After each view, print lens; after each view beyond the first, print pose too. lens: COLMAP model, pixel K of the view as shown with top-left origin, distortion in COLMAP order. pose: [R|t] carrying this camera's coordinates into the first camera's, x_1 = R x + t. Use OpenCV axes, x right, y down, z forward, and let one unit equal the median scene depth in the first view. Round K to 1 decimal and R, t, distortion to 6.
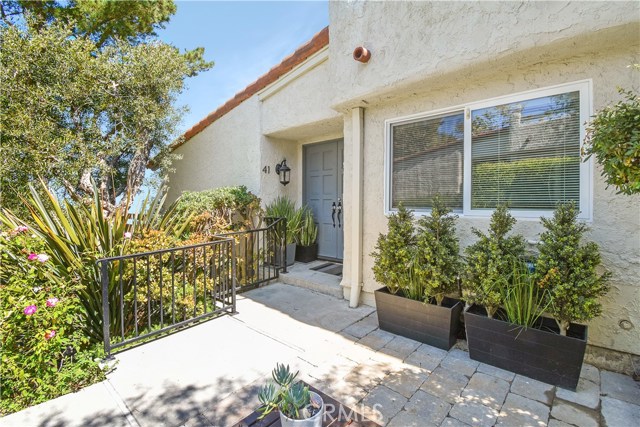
lens RADIAL K [[291.1, 0, 320.6], [0, 291.1, 208.0], [0, 0, 1]] dist [0.008910, -0.006579]
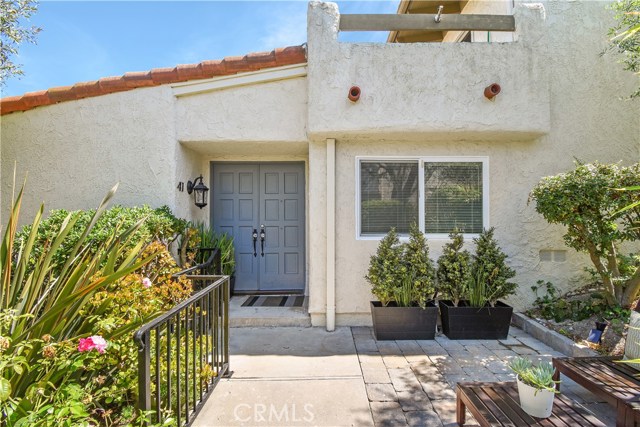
lens RADIAL K [[291.1, 0, 336.8], [0, 291.1, 229.3], [0, 0, 1]] dist [0.008910, -0.006579]
pose [[0.736461, -0.000346, 0.676480, -0.665612], [0.016088, 0.999726, -0.017003, -0.000249], [-0.676289, 0.023405, 0.736265, 0.259059]]
